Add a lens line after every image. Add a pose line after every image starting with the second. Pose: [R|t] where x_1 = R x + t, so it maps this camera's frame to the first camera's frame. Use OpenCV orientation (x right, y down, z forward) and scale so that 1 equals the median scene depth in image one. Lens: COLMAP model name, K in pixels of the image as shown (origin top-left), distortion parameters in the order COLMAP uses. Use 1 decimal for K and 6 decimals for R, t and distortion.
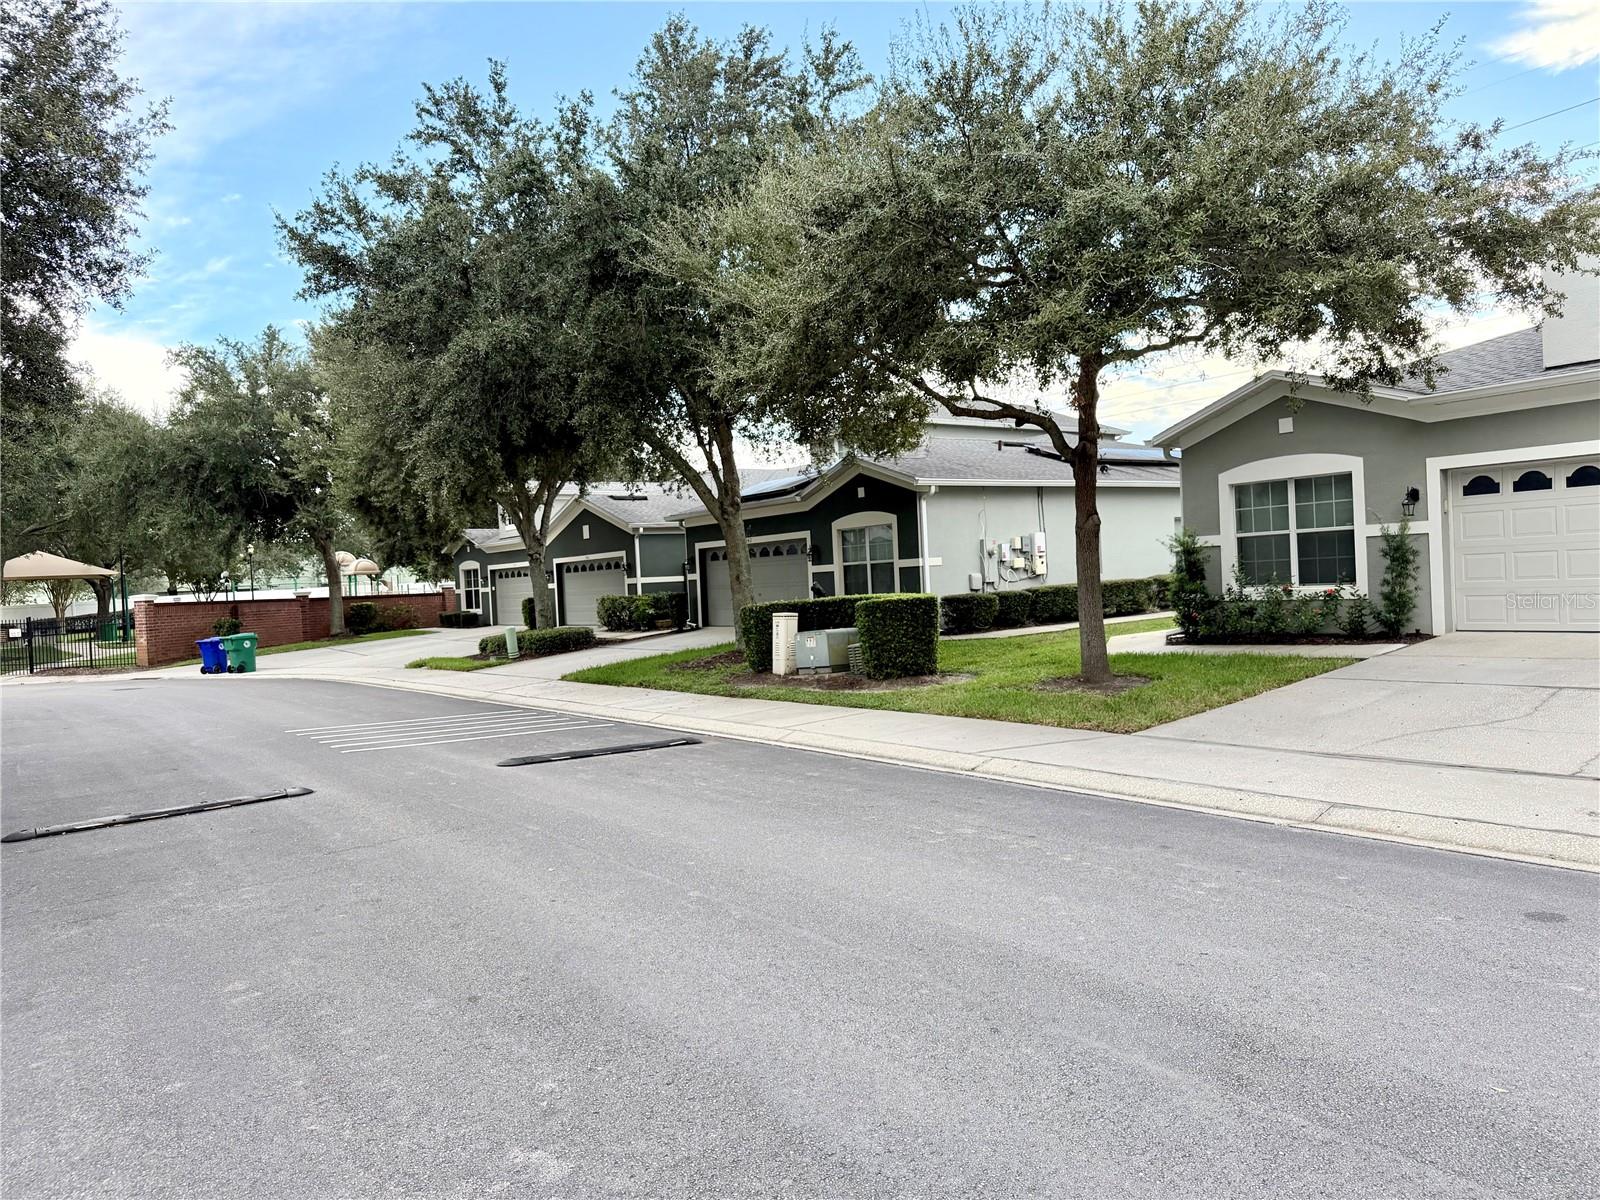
lens RADIAL K [[1125.9, 0, 800.0], [0, 1125.9, 600.0], [0, 0, 1]] dist [-0.005292, -0.003594]
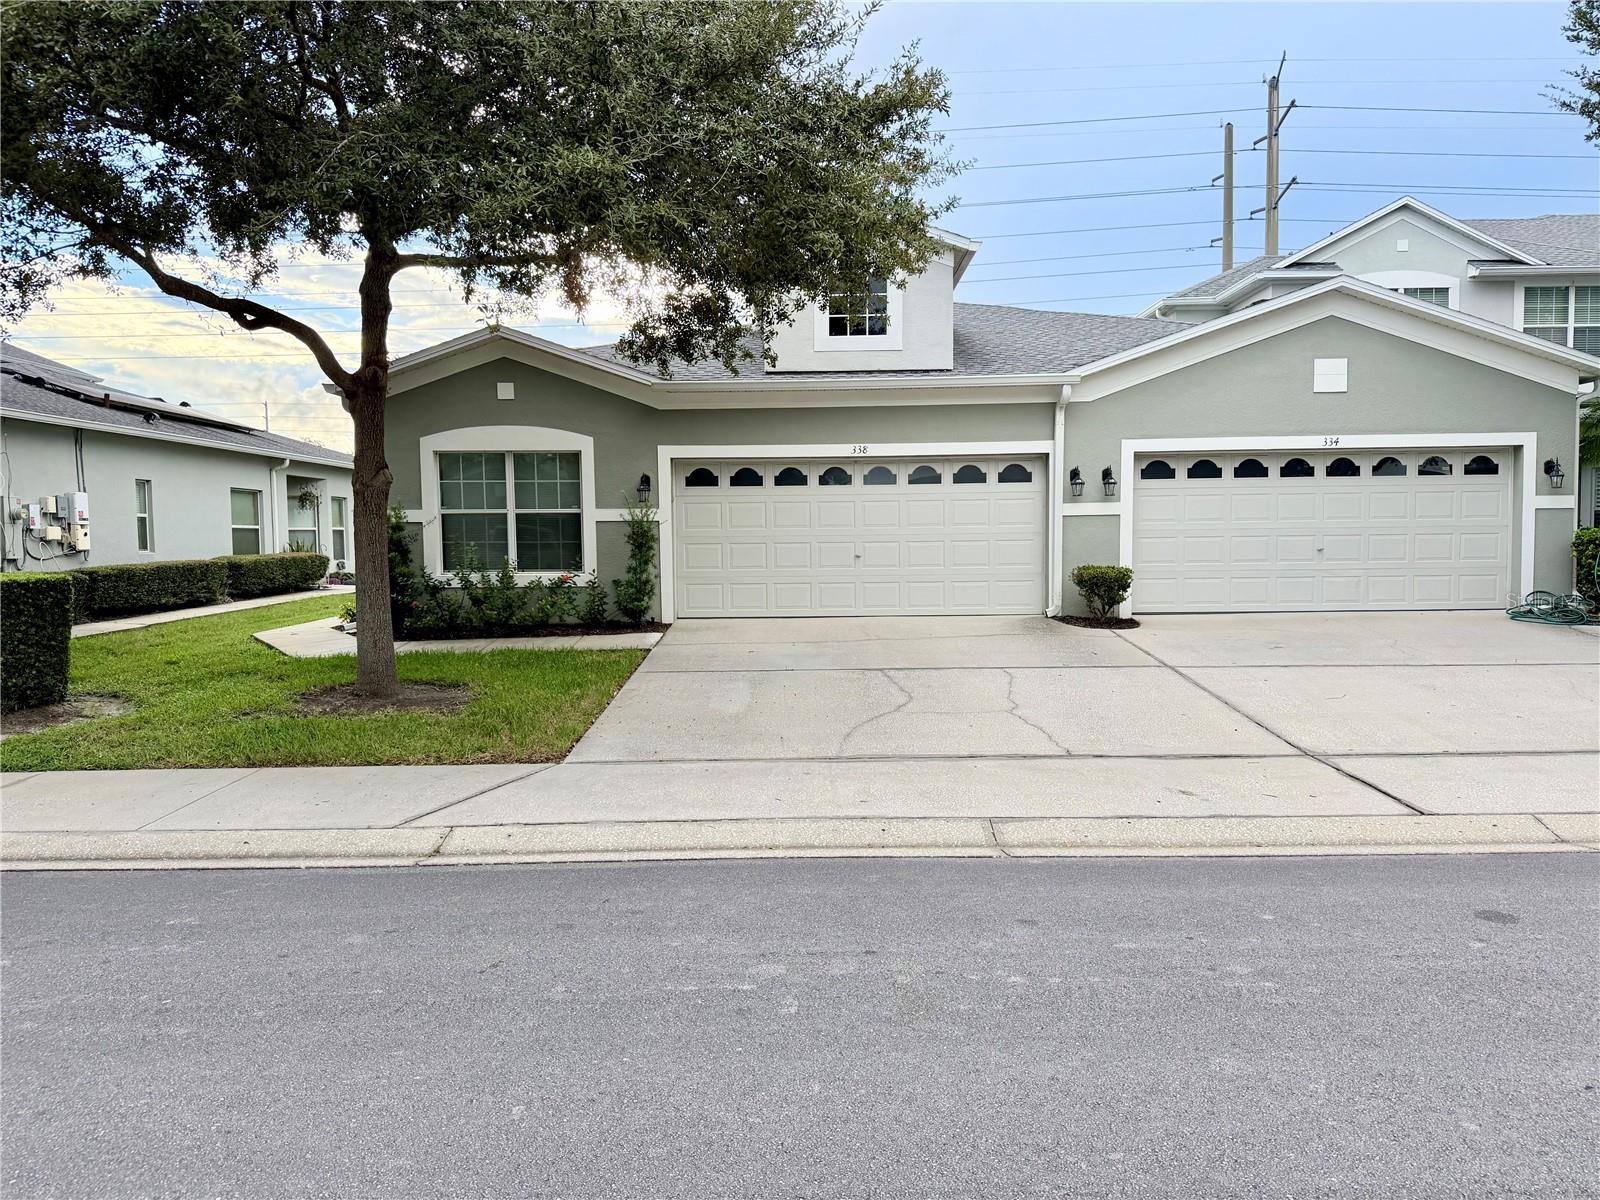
lens RADIAL K [[1097.4, 0, 800.0], [0, 1097.4, 600.0], [0, 0, 1]] dist [0.131809, -0.159904]
pose [[0.588231, -0.002582, 0.808689, -0.150510], [-0.004027, 0.999973, 0.006122, 0.004027], [-0.808683, -0.006857, 0.588204, 0.308374]]
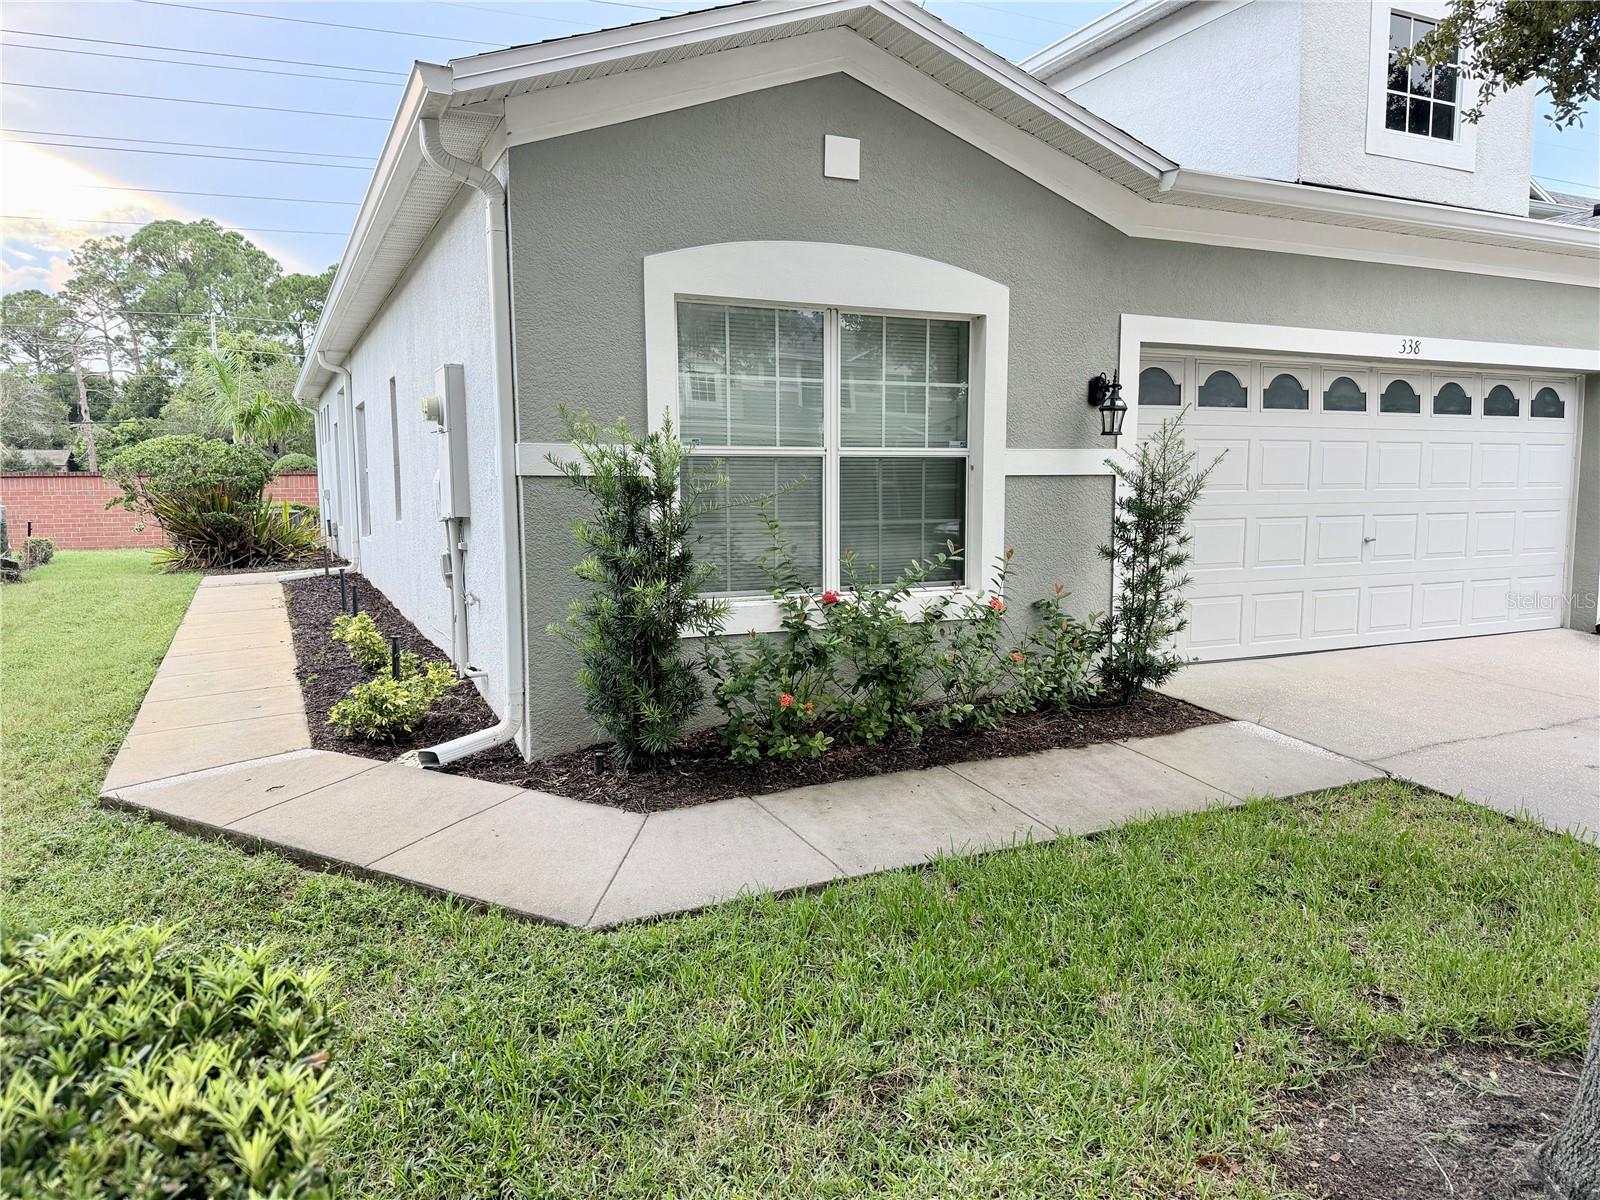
lens RADIAL K [[1125.9, 0, 800.0], [0, 1125.9, 600.0], [0, 0, 1]] dist [-0.005292, -0.003594]
pose [[0.188791, -0.084326, 0.978390, 0.063230], [-0.002718, 0.996258, 0.086390, -0.045965], [-0.982013, -0.018969, 0.187855, 0.992529]]
